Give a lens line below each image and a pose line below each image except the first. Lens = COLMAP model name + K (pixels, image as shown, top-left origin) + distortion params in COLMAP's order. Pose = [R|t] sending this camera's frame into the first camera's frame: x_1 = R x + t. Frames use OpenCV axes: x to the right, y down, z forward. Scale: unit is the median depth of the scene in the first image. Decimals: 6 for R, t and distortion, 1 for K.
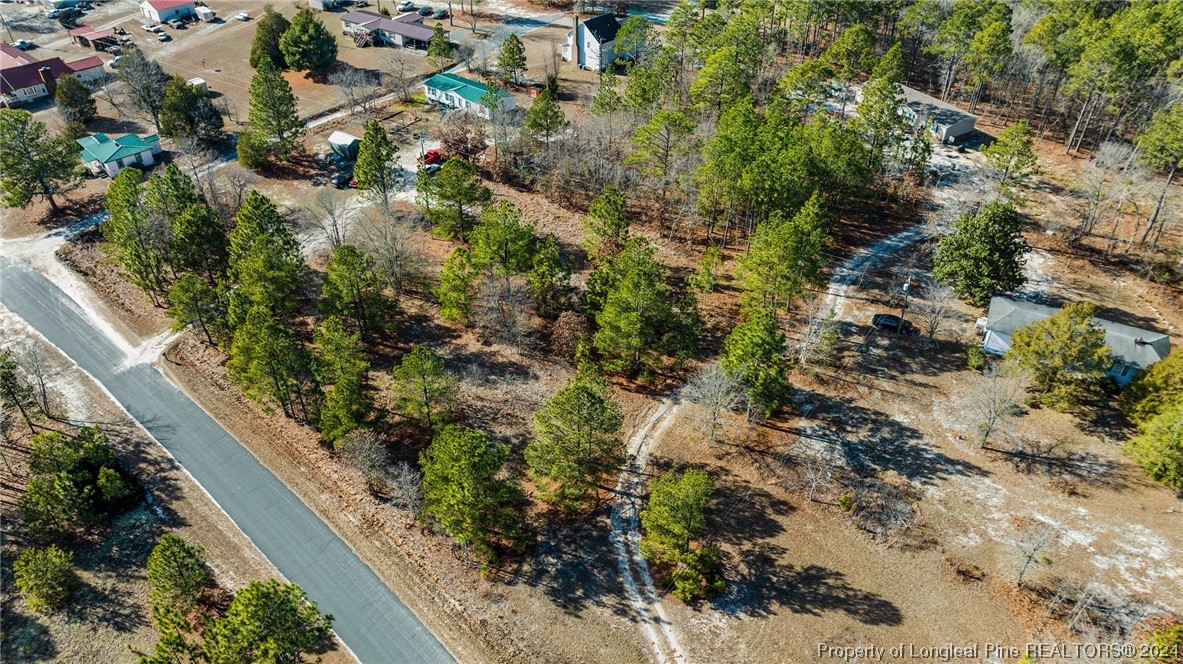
lens RADIAL K [[835.4, 0, 591.5], [0, 835.4, 332.0], [0, 0, 1]] dist [-0.034571, 0.037724]
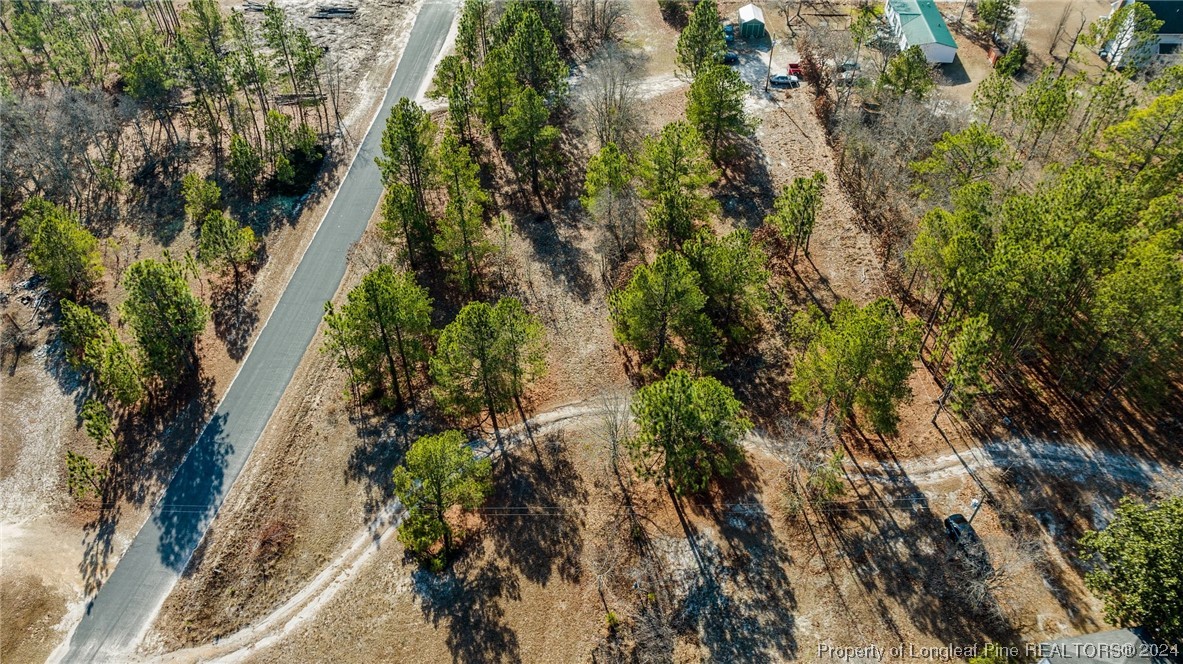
lens RADIAL K [[835.4, 0, 591.5], [0, 835.4, 332.0], [0, 0, 1]] dist [-0.034571, 0.037724]
pose [[0.589520, 0.580862, -0.561306, 0.533301], [-0.496397, 0.808716, 0.315544, -0.239907], [0.637225, 0.092611, 0.765093, 0.321929]]
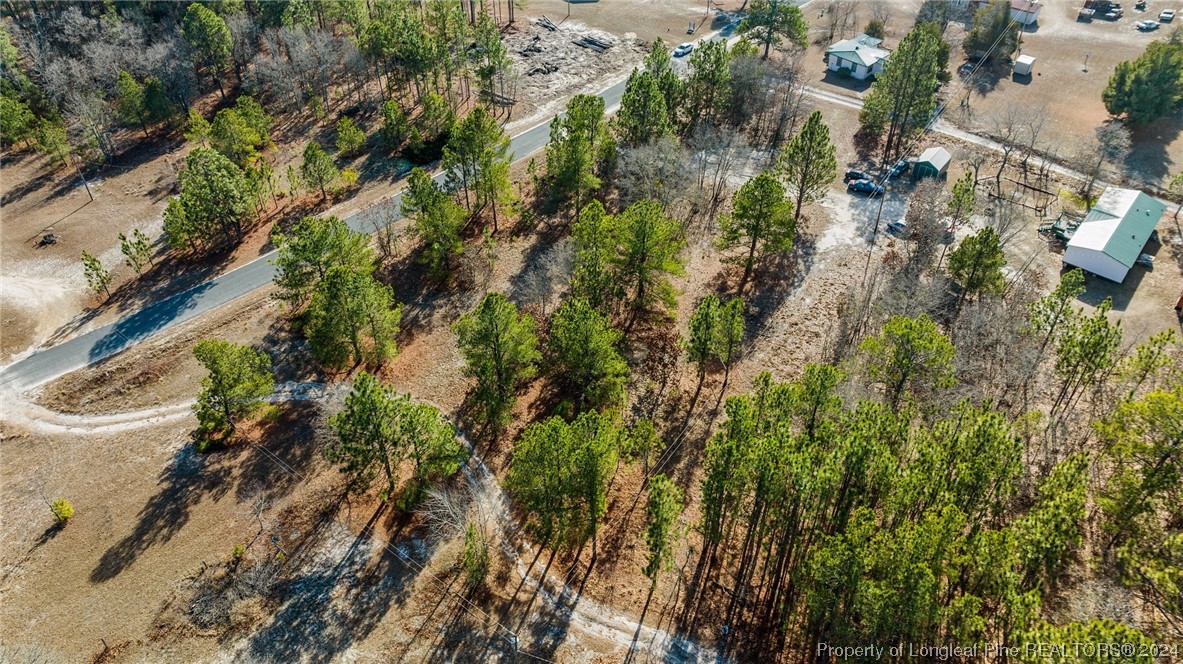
lens RADIAL K [[835.4, 0, 591.5], [0, 835.4, 332.0], [0, 0, 1]] dist [-0.034571, 0.037724]
pose [[-0.020165, 0.661654, -0.749539, 0.737715], [-0.618629, 0.580688, 0.529244, -0.579362], [0.785424, 0.474359, 0.397609, 0.765206]]
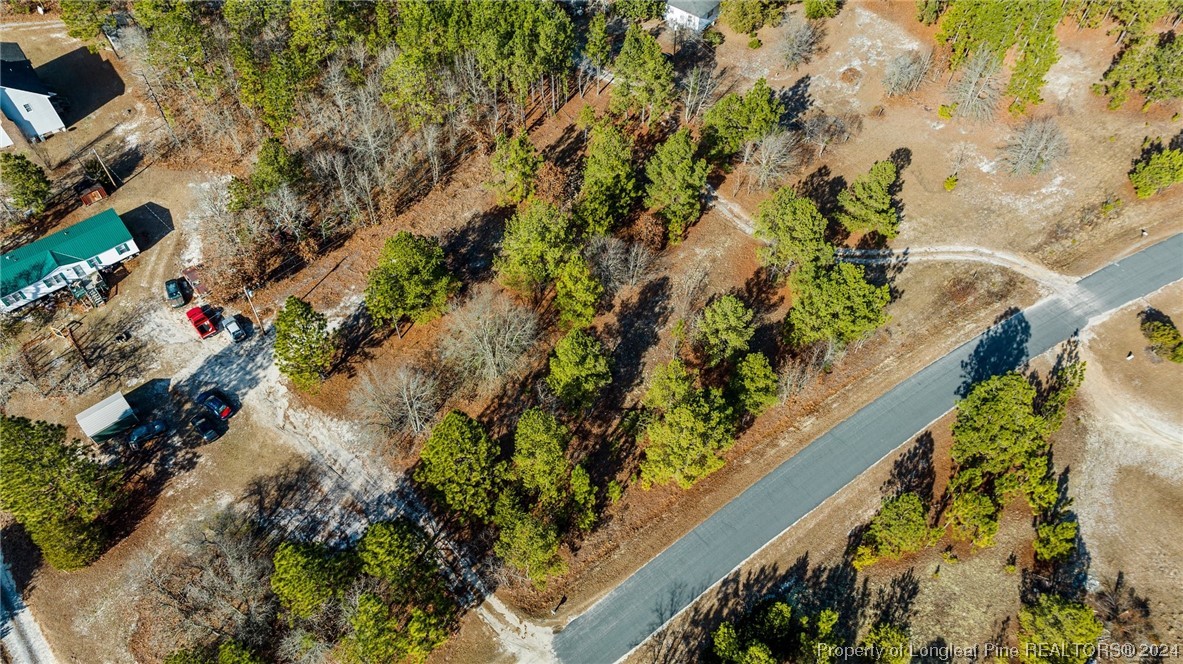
lens RADIAL K [[835.4, 0, 591.5], [0, 835.4, 332.0], [0, 0, 1]] dist [-0.034571, 0.037724]
pose [[0.199274, -0.781029, 0.591848, -0.893423], [0.589547, 0.577987, 0.564239, -0.660527], [-0.782767, 0.236484, 0.575631, 0.496767]]
